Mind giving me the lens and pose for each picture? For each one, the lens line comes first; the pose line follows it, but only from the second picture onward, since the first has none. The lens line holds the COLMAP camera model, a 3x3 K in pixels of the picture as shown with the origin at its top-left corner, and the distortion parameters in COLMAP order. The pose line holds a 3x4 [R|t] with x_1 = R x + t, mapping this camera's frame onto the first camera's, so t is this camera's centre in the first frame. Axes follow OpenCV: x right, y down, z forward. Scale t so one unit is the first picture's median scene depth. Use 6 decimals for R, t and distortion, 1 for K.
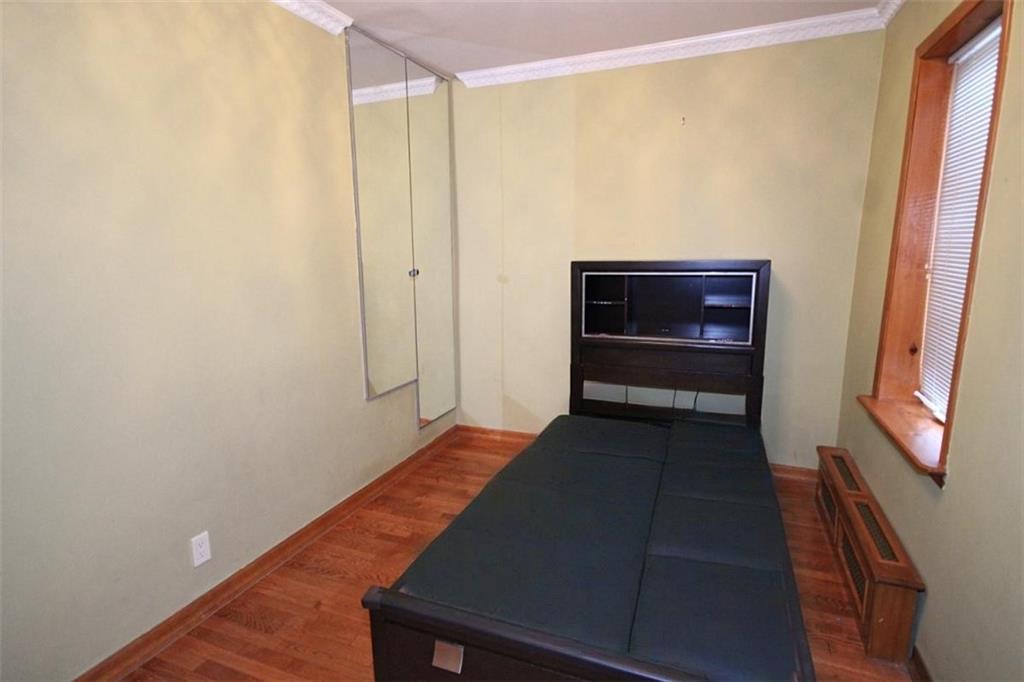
lens RADIAL K [[509.3, 0, 522.1], [0, 509.3, 340.7], [0, 0, 1]] dist [-0.000678, -0.000841]
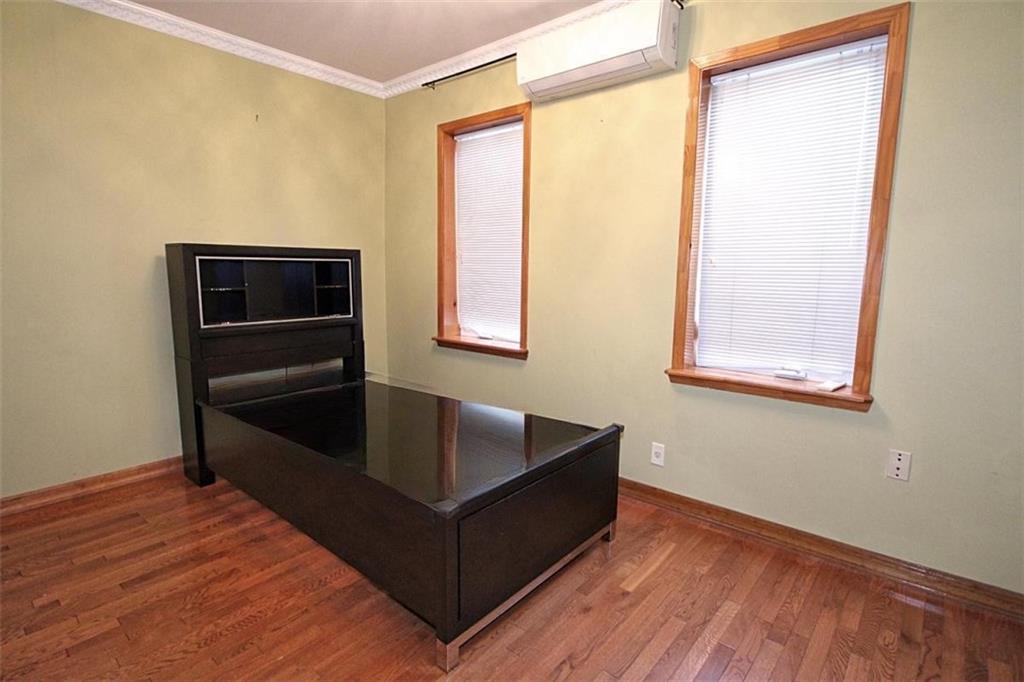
lens RADIAL K [[509.3, 0, 522.1], [0, 509.3, 340.7], [0, 0, 1]] dist [-0.000678, -0.000841]
pose [[0.309615, -0.114994, 0.943883, -0.598484], [0.157572, 0.985140, 0.068334, 0.044552], [-0.937715, 0.127572, 0.323134, 0.201987]]
